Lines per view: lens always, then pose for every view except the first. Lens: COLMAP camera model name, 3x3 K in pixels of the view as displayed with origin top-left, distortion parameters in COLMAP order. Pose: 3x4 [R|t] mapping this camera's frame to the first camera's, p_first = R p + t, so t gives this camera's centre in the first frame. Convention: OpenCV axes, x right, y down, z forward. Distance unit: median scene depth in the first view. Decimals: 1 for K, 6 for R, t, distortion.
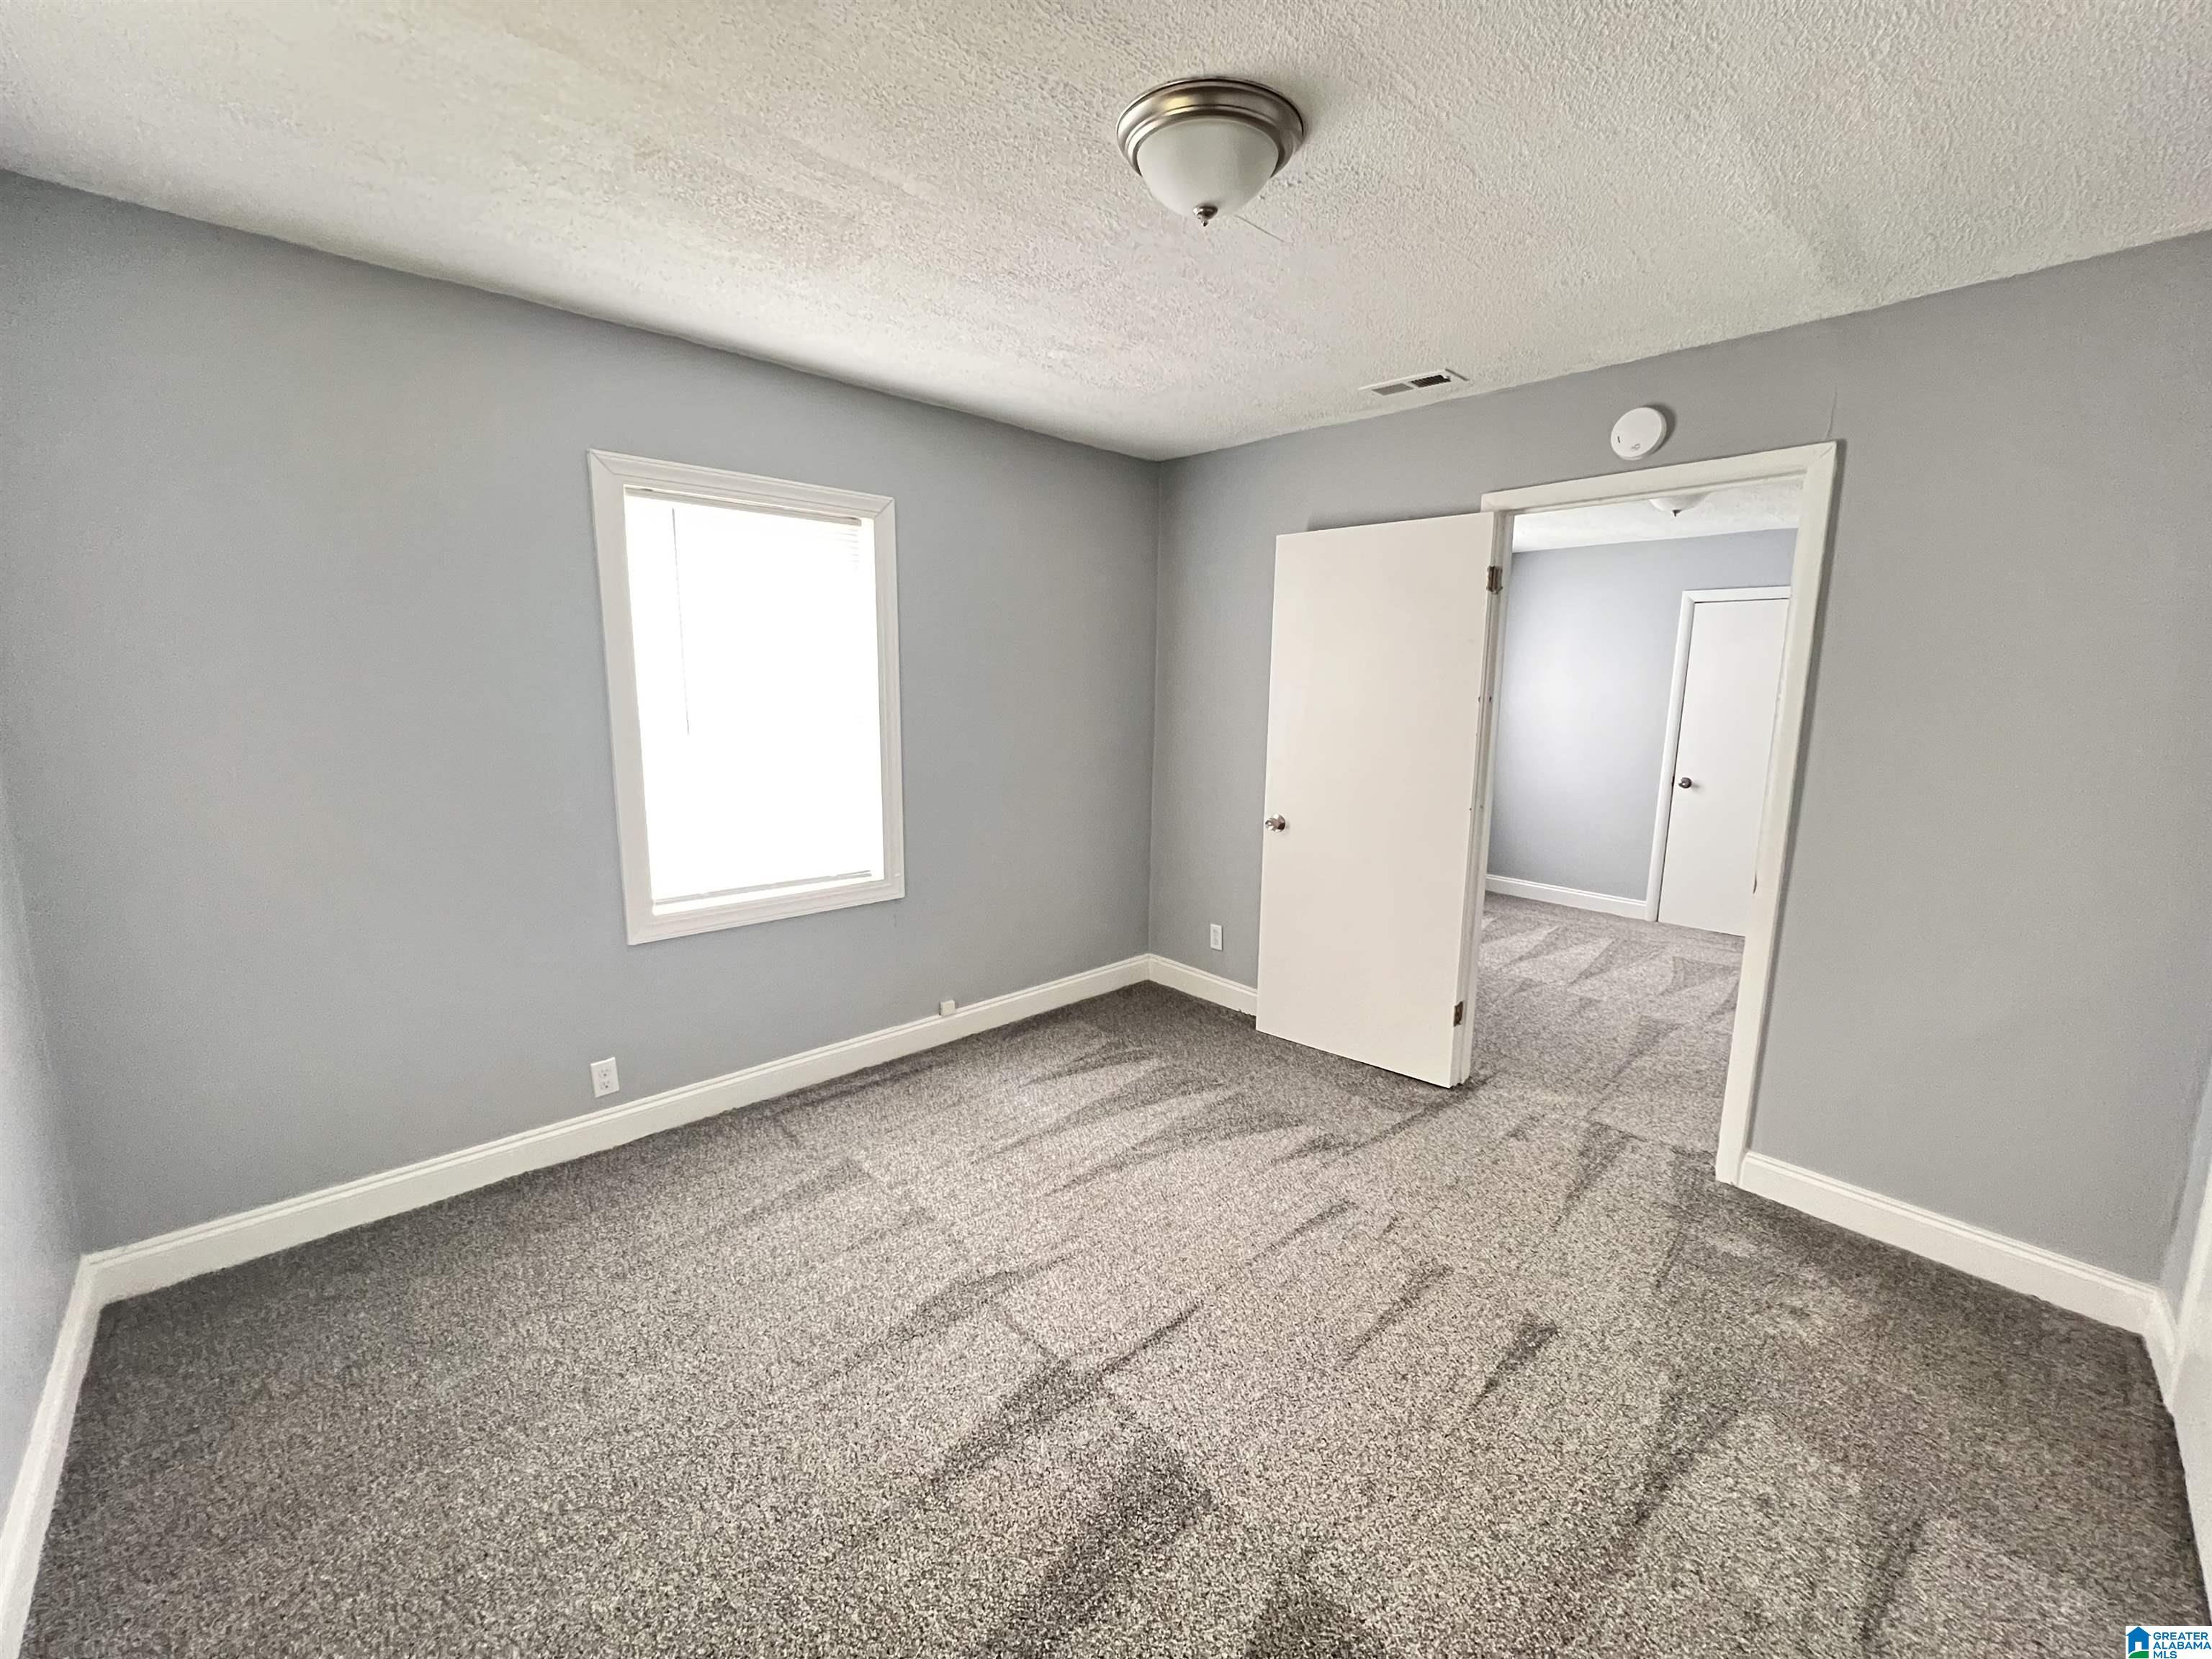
lens RADIAL K [[888.4, 0, 1106.0], [0, 888.4, 829.5], [0, 0, 1]] dist [-0.004054, 0.000641]
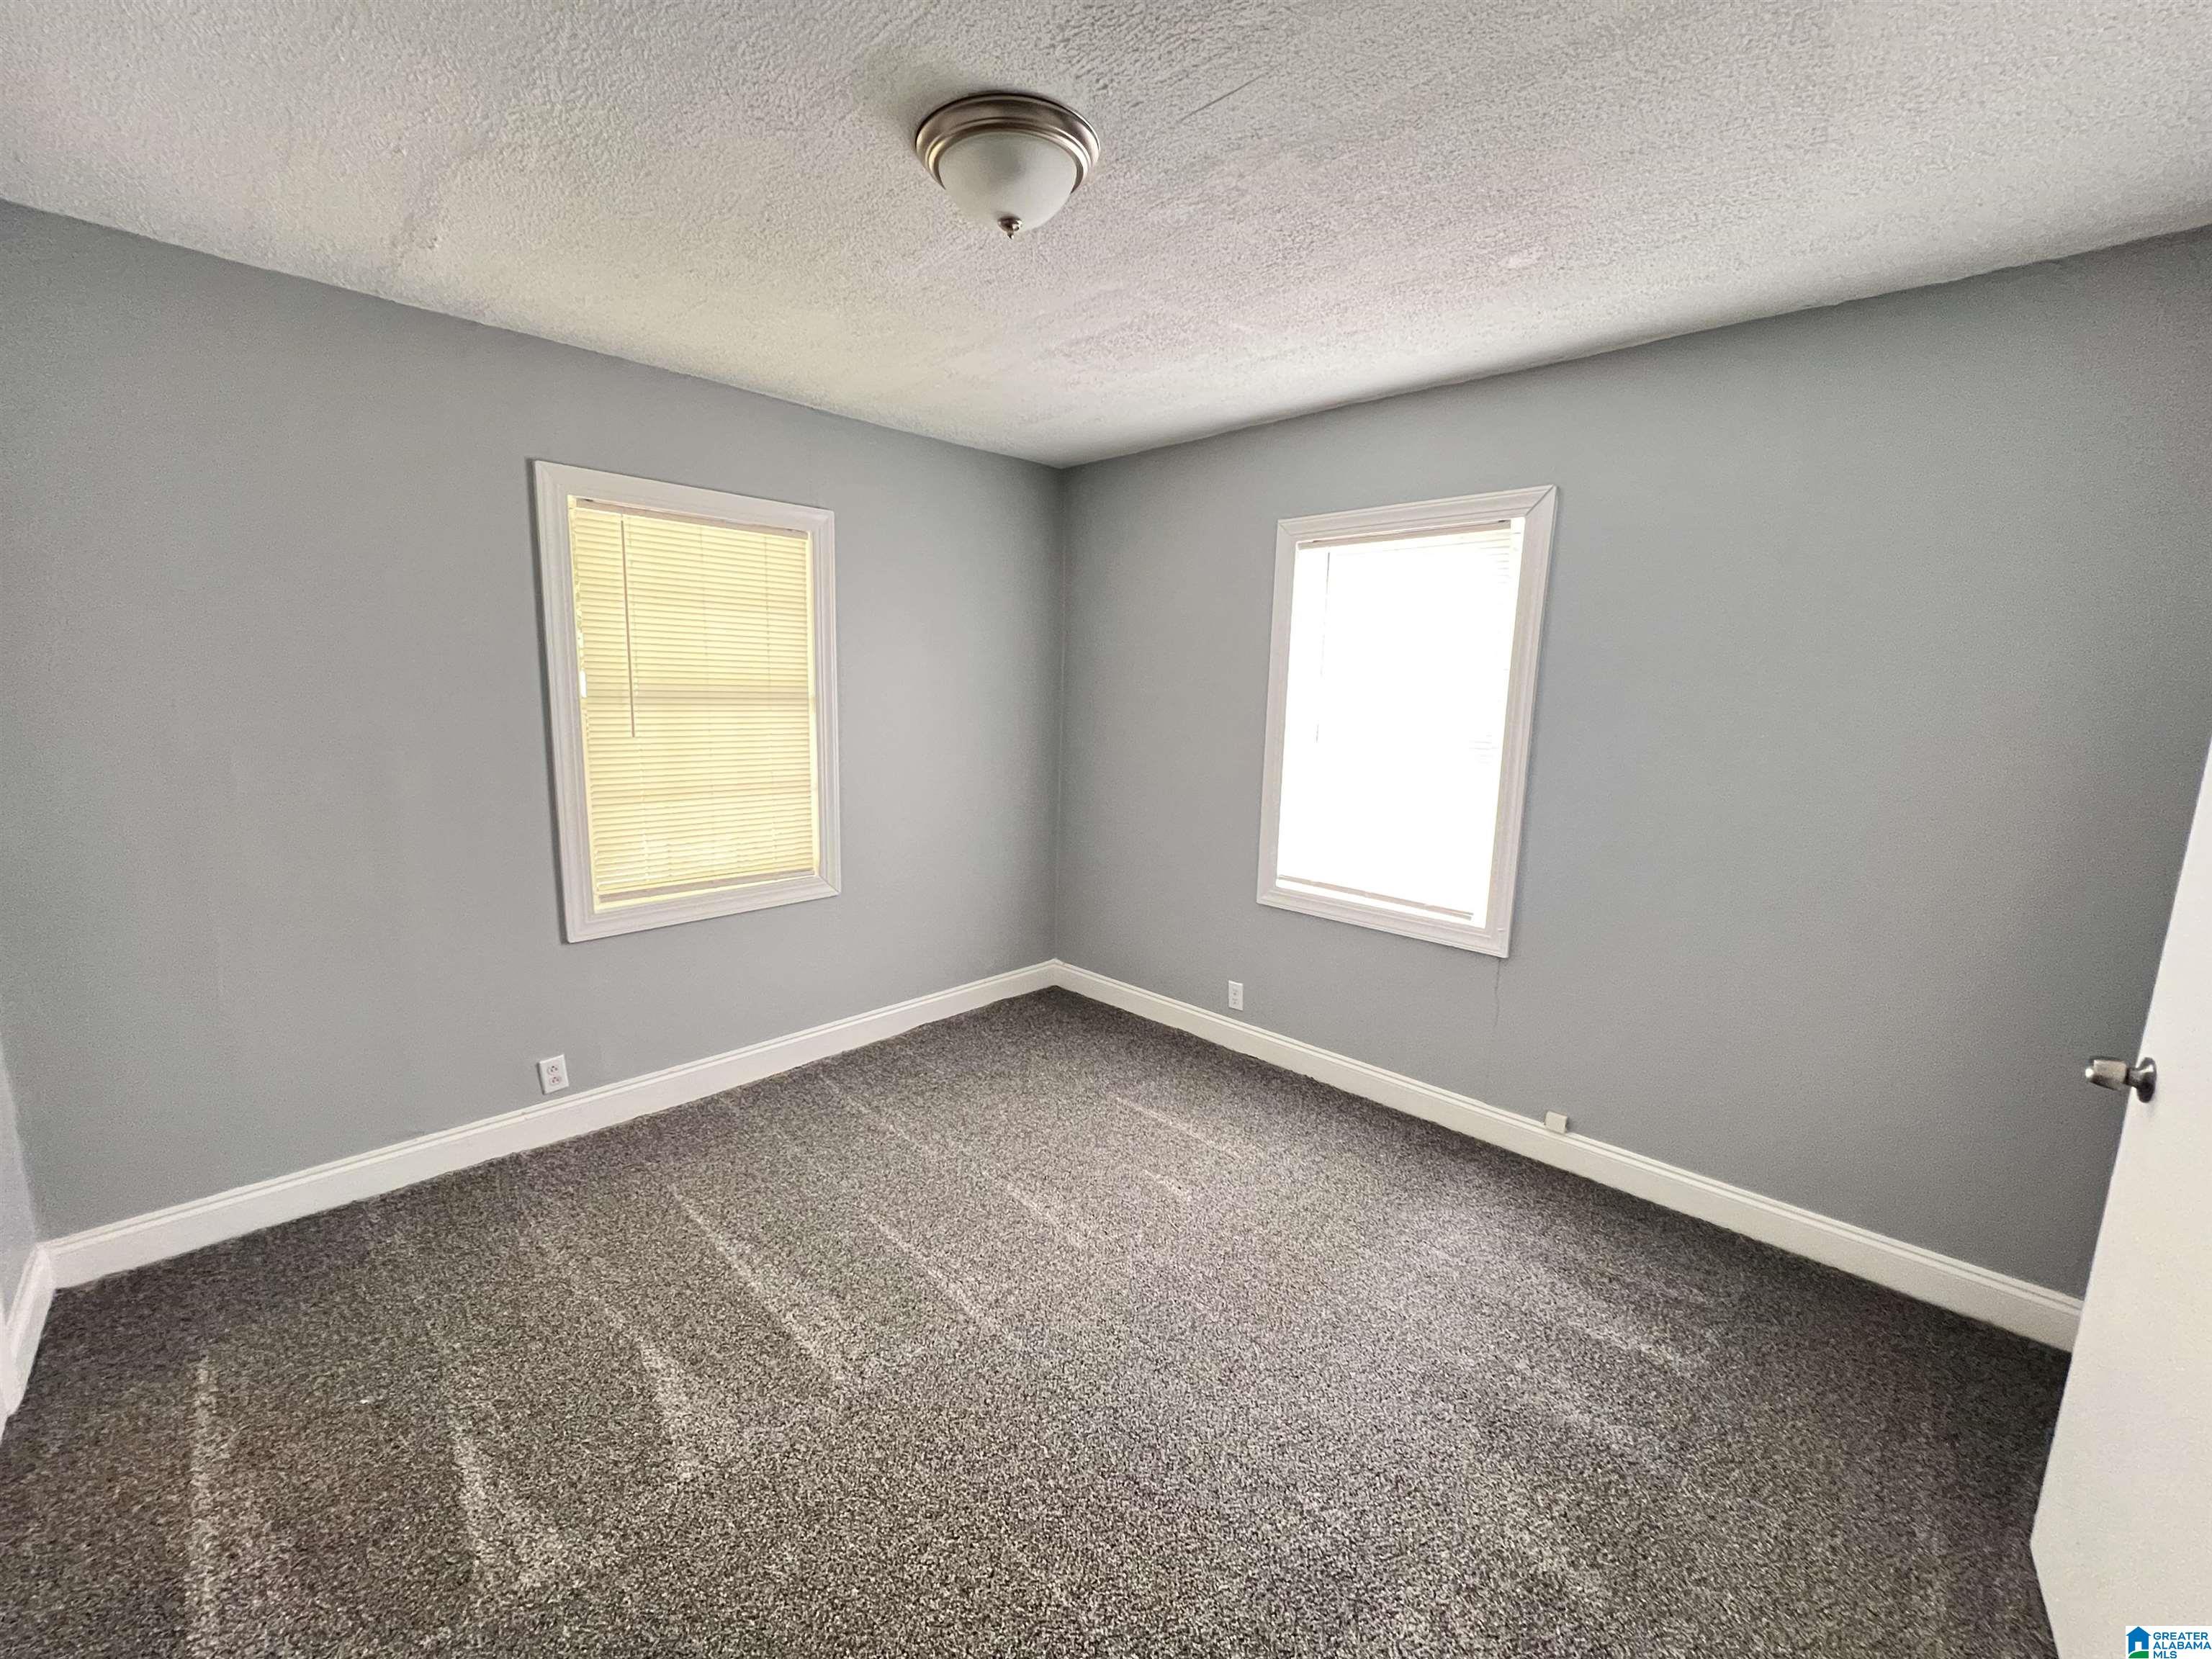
lens RADIAL K [[902.9, 0, 1112.4], [0, 902.9, 827.7], [0, 0, 1]] dist [-0.000354, 0.000296]
pose [[0.051565, 0.142948, -0.988386, 0.708715], [-0.192564, 0.972553, 0.130612, -0.102061], [0.979929, 0.183593, 0.077677, 0.661725]]
